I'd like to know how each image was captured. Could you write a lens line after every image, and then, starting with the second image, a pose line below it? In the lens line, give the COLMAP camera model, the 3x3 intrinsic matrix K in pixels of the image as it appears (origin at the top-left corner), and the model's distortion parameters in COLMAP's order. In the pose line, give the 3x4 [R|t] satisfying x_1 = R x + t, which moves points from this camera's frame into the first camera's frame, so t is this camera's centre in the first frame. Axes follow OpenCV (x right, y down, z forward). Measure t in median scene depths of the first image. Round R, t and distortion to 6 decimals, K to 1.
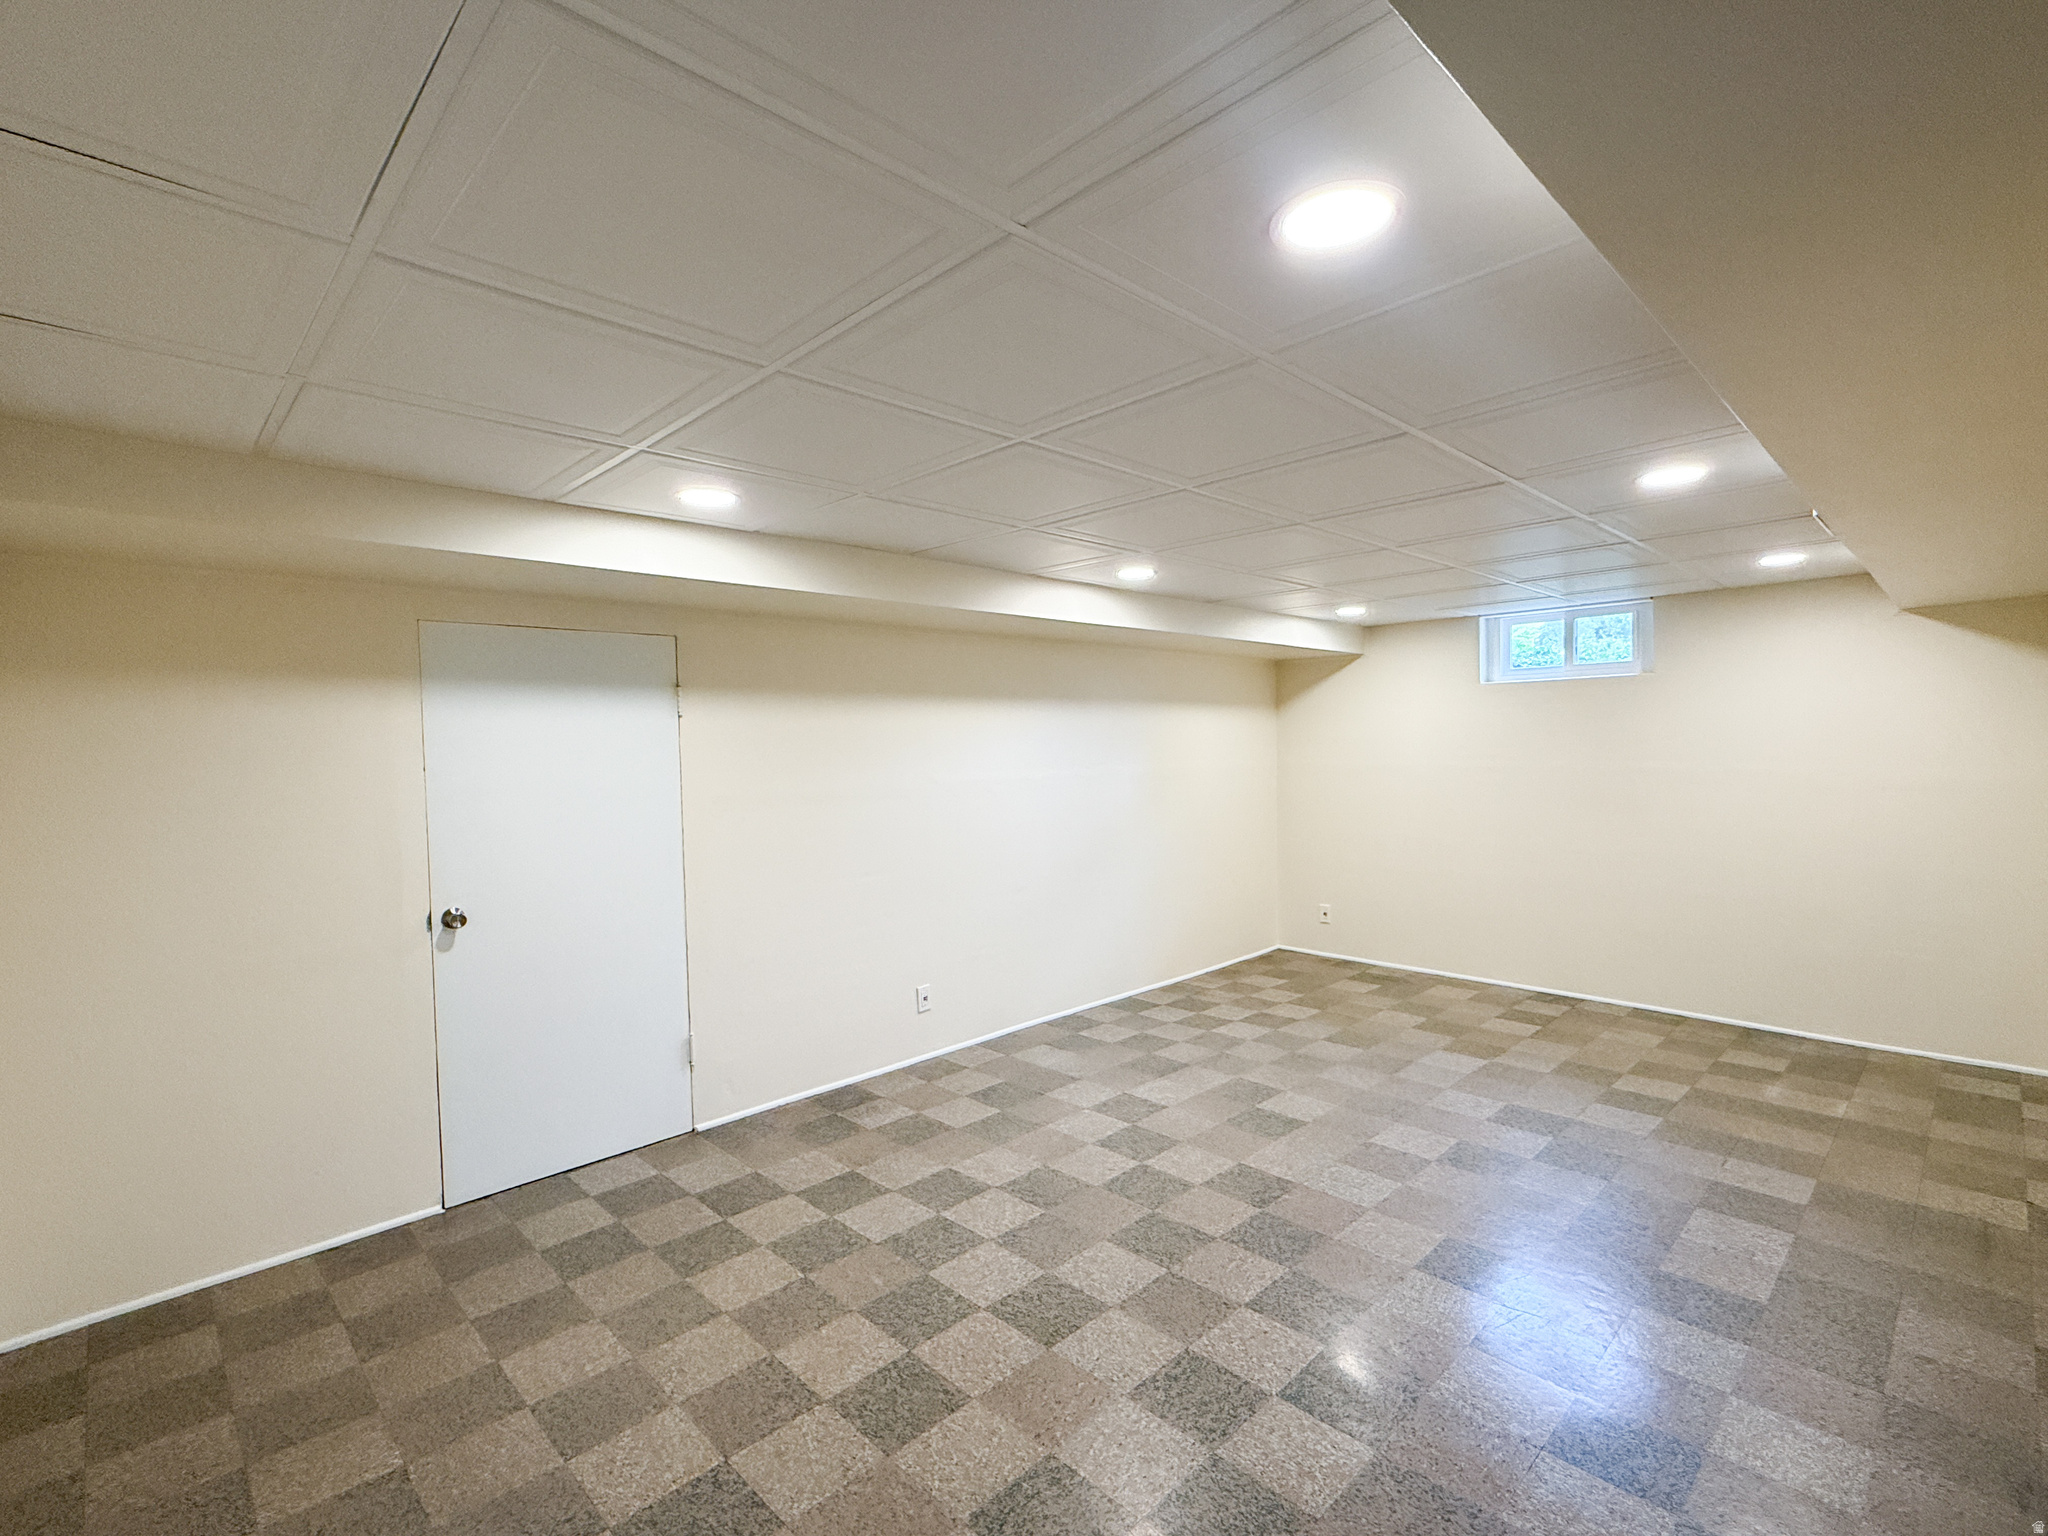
lens RADIAL K [[945.3, 0, 1027.4], [0, 945.3, 768.7], [0, 0, 1]] dist [-0.003731, -0.001037]
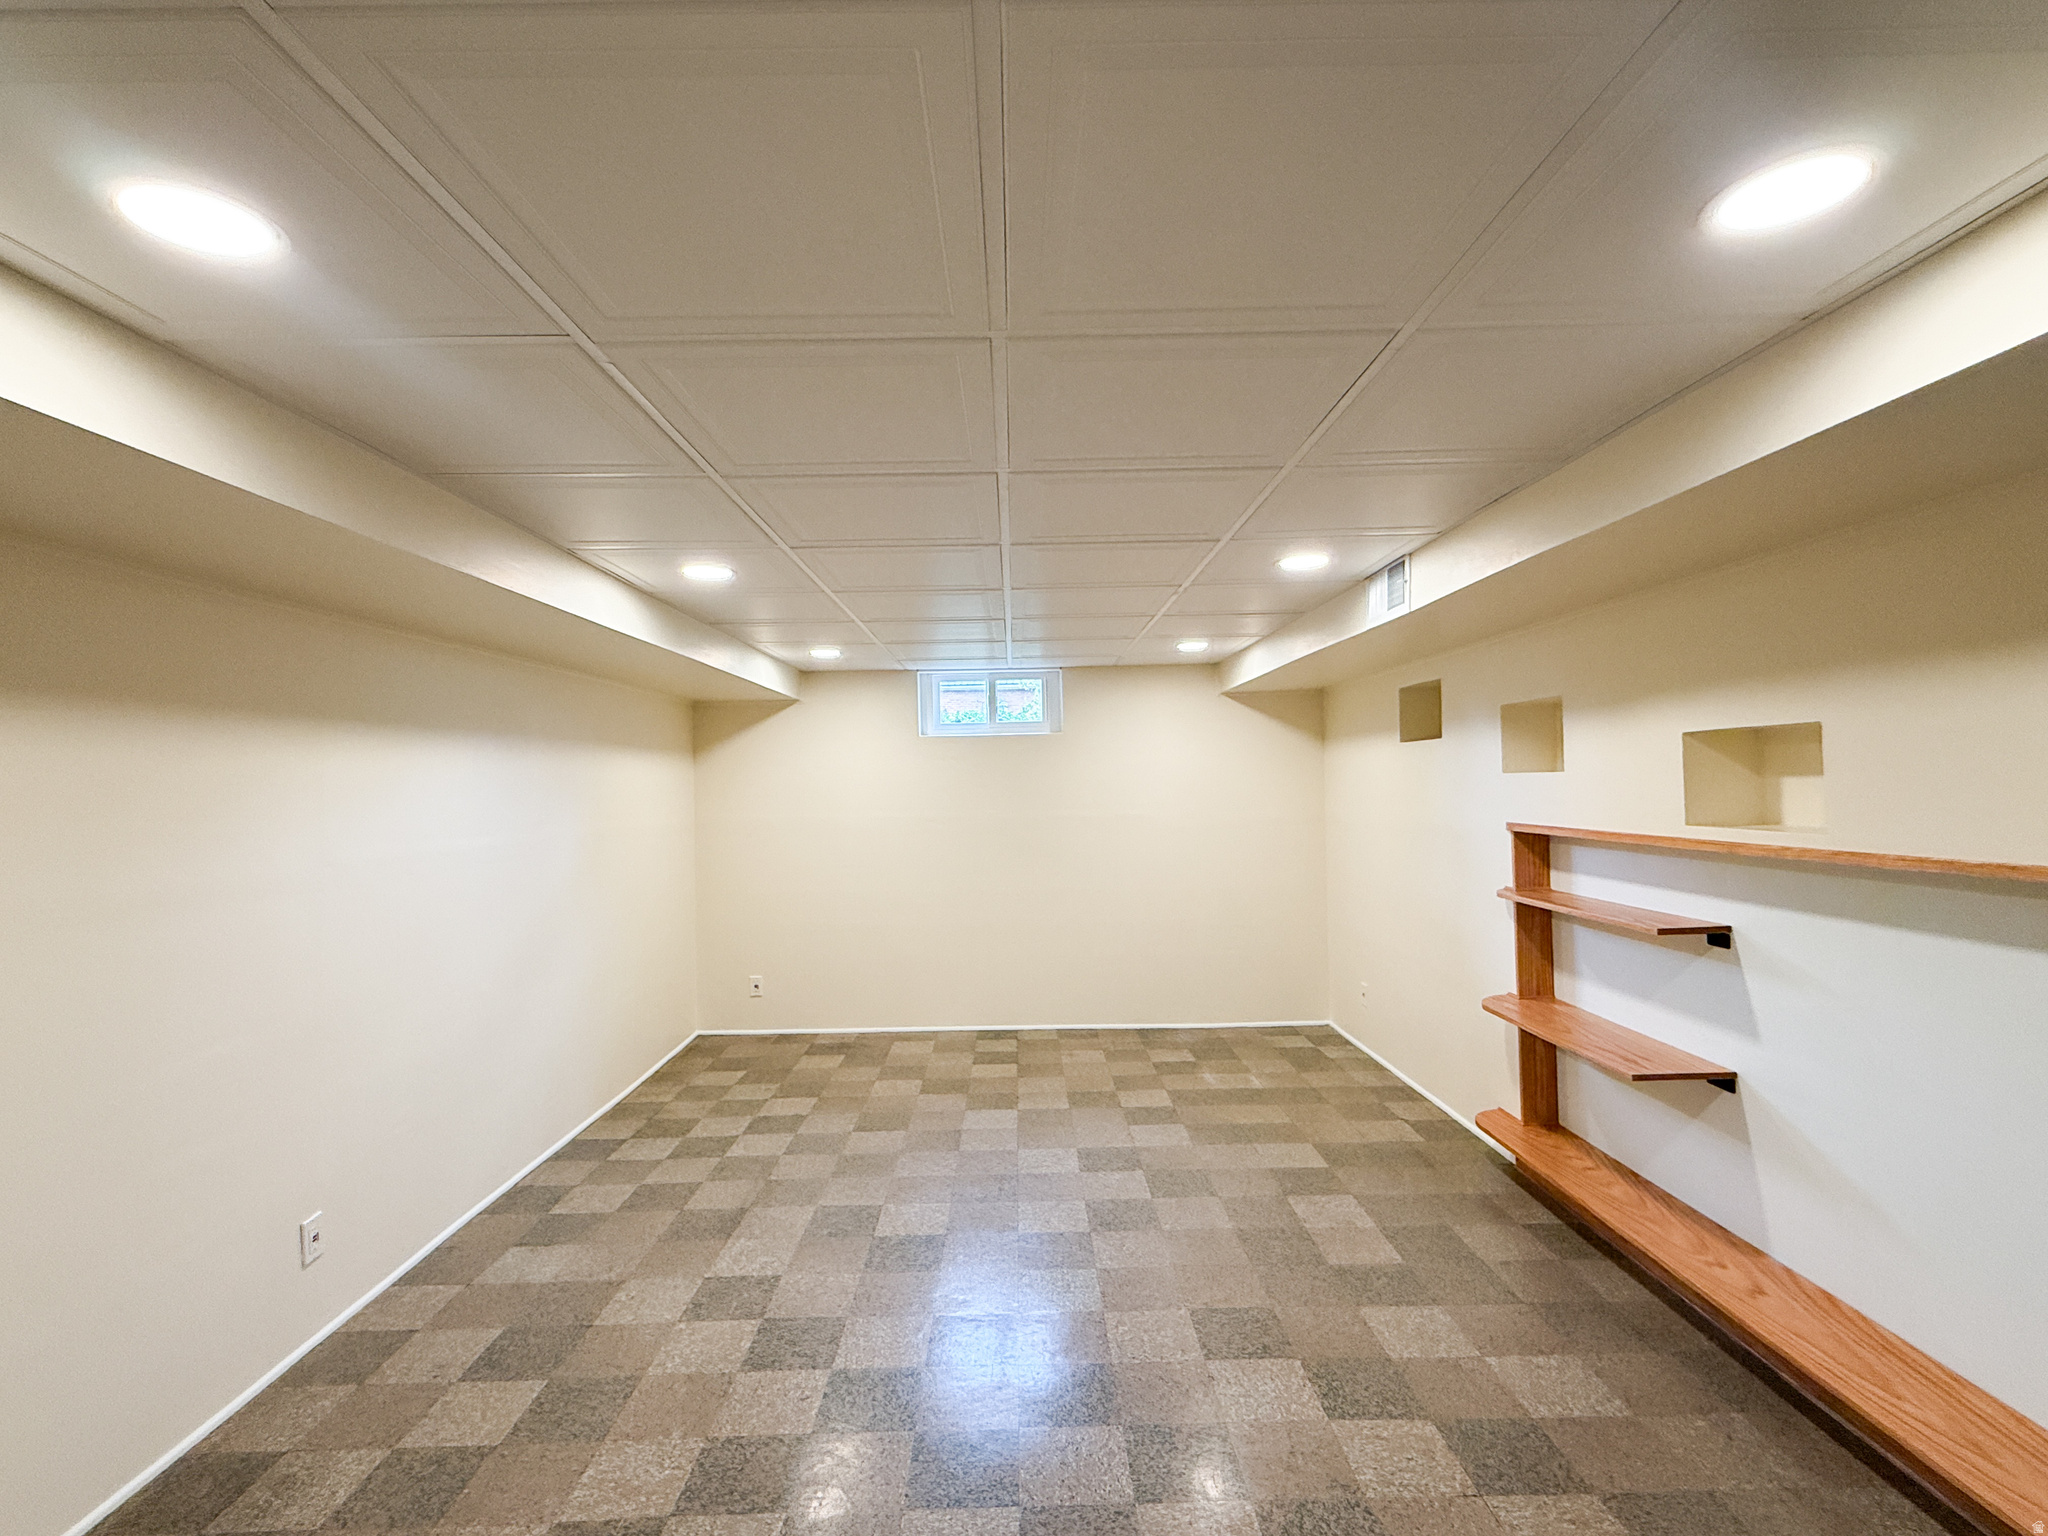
lens RADIAL K [[945.3, 0, 1026.3], [0, 945.3, 774.0], [0, 0, 1]] dist [-0.003731, -0.001037]
pose [[0.690168, 0.011558, 0.723557, -0.227645], [0.025748, 0.998847, -0.040515, -0.006685], [-0.723191, 0.046593, 0.689075, 0.271724]]
